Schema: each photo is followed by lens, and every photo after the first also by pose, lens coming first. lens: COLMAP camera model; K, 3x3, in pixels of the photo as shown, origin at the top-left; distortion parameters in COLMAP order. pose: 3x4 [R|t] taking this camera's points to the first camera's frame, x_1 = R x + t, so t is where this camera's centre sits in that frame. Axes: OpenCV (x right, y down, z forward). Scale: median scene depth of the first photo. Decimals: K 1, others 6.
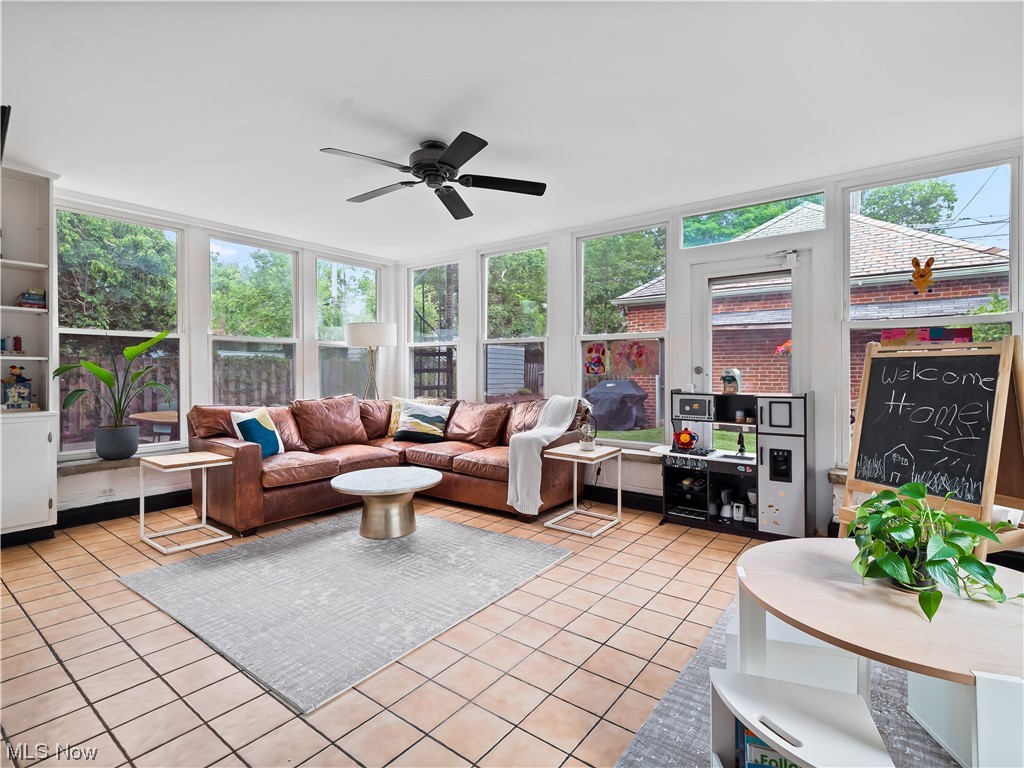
lens RADIAL K [[499.8, 0, 516.3], [0, 499.8, 376.1], [0, 0, 1]] dist [-0.001168, -0.001184]
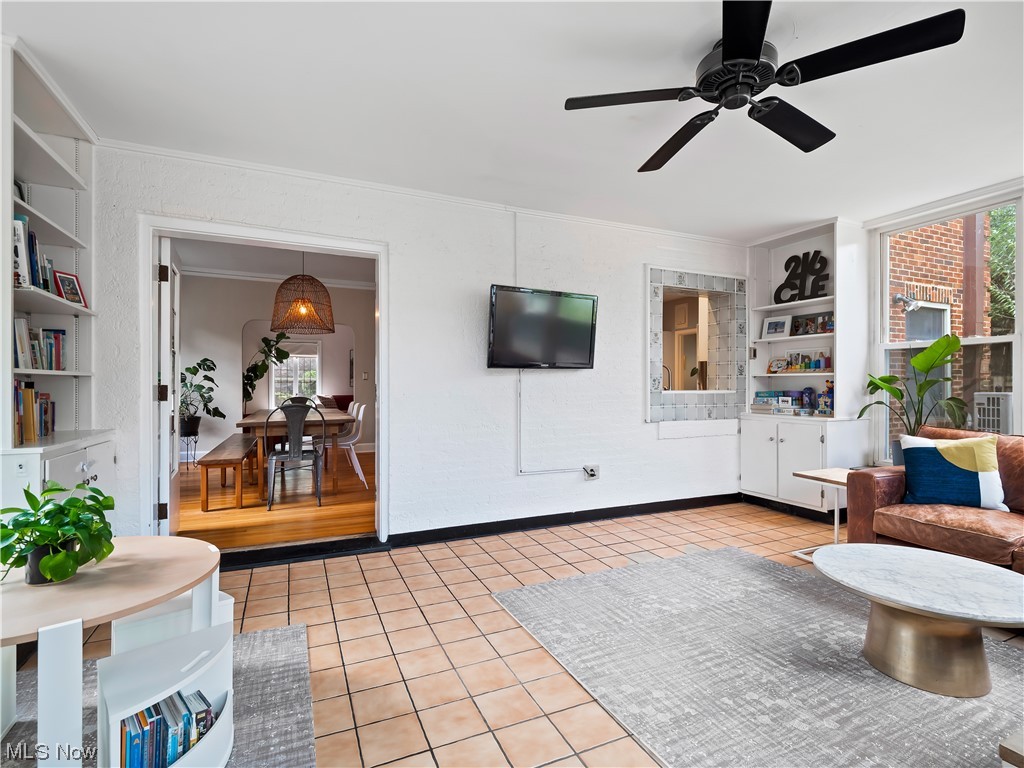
lens RADIAL K [[499.8, 0, 517.0], [0, 499.8, 384.5], [0, 0, 1]] dist [-0.001168, -0.001184]
pose [[-0.476914, -0.000682, -0.878950, 0.574242], [-0.008987, 0.999951, 0.004100, -0.009313], [0.878904, 0.009855, -0.476897, 1.093507]]
